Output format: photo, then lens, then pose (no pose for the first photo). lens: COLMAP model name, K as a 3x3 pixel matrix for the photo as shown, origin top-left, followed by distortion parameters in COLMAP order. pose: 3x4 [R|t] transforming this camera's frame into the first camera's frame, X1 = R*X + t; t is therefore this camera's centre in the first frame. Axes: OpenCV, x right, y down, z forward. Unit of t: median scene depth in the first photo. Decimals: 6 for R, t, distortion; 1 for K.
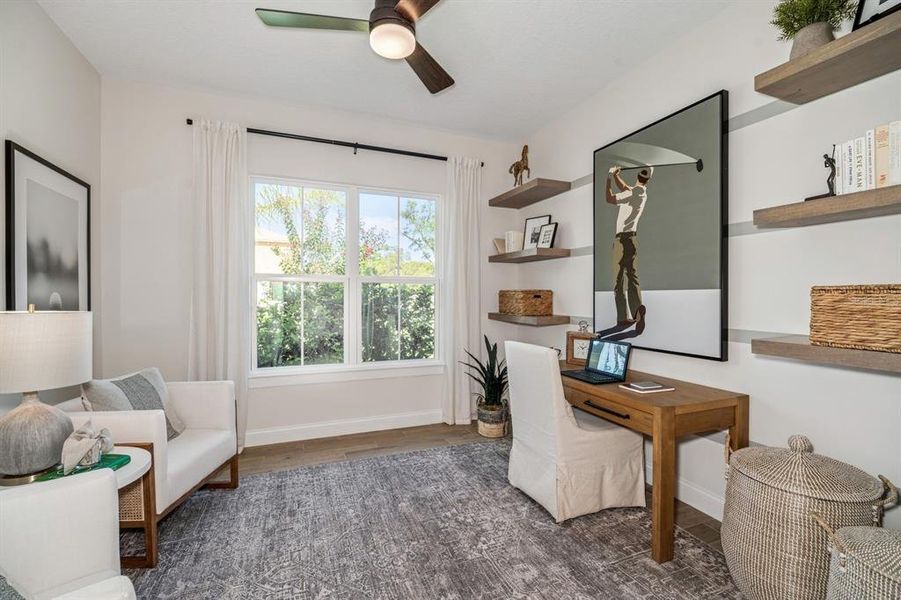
lens RADIAL K [[397.2, 0, 452.0], [0, 397.2, 301.2], [0, 0, 1]] dist [-0.004831, -0.001528]
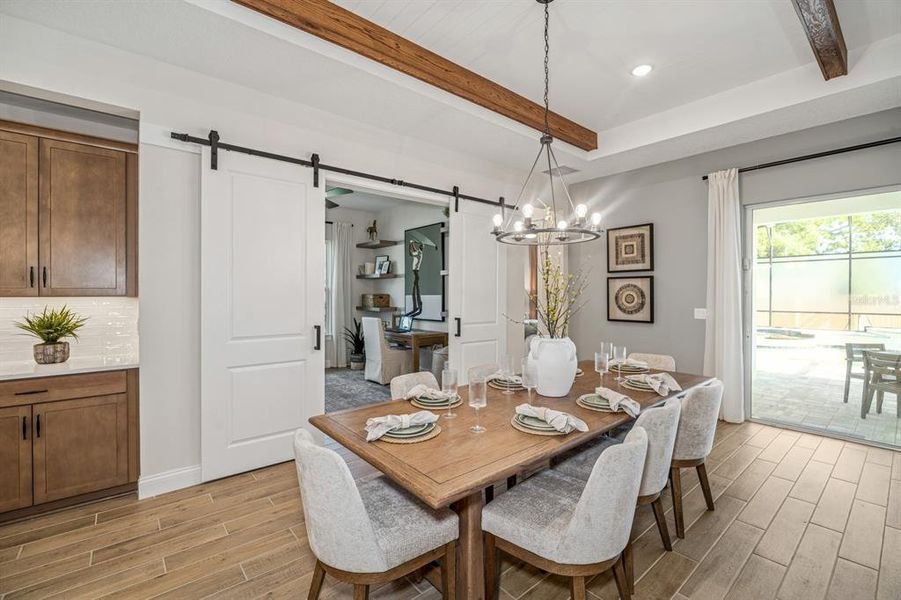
lens RADIAL K [[397.2, 0, 453.1], [0, 397.2, 299.1], [0, 0, 1]] dist [-0.004831, -0.001528]
pose [[0.949884, -0.006036, 0.312544, -0.084958], [0.006792, 0.999976, -0.001330, 0.000941], [-0.312528, 0.003386, 0.949902, -1.353218]]
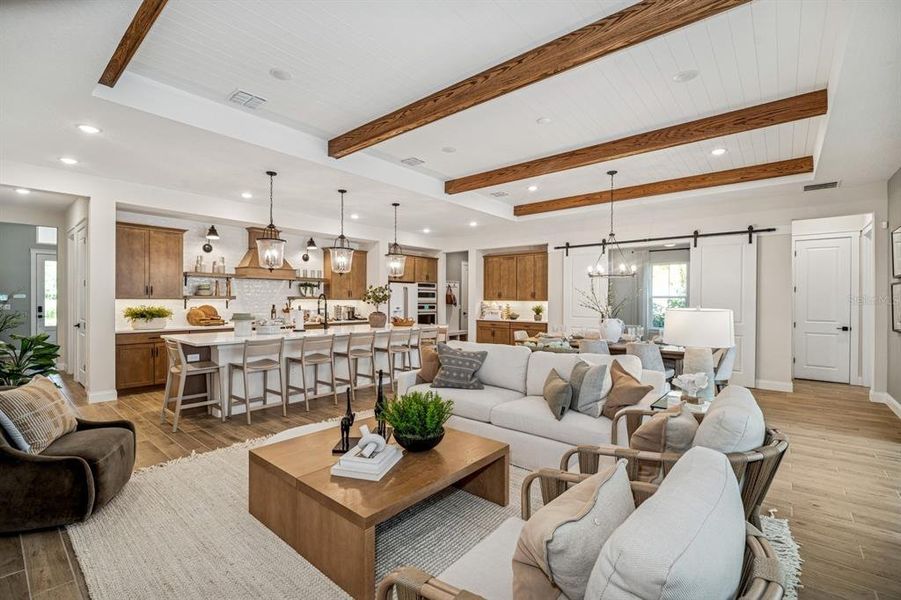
lens RADIAL K [[397.2, 0, 456.1], [0, 397.2, 297.4], [0, 0, 1]] dist [-0.004831, -0.001528]
pose [[0.472714, -0.005816, -0.881197, 1.910498], [-0.017119, 0.999729, -0.015782, 0.021964], [0.881049, 0.022545, 0.472487, -2.305922]]
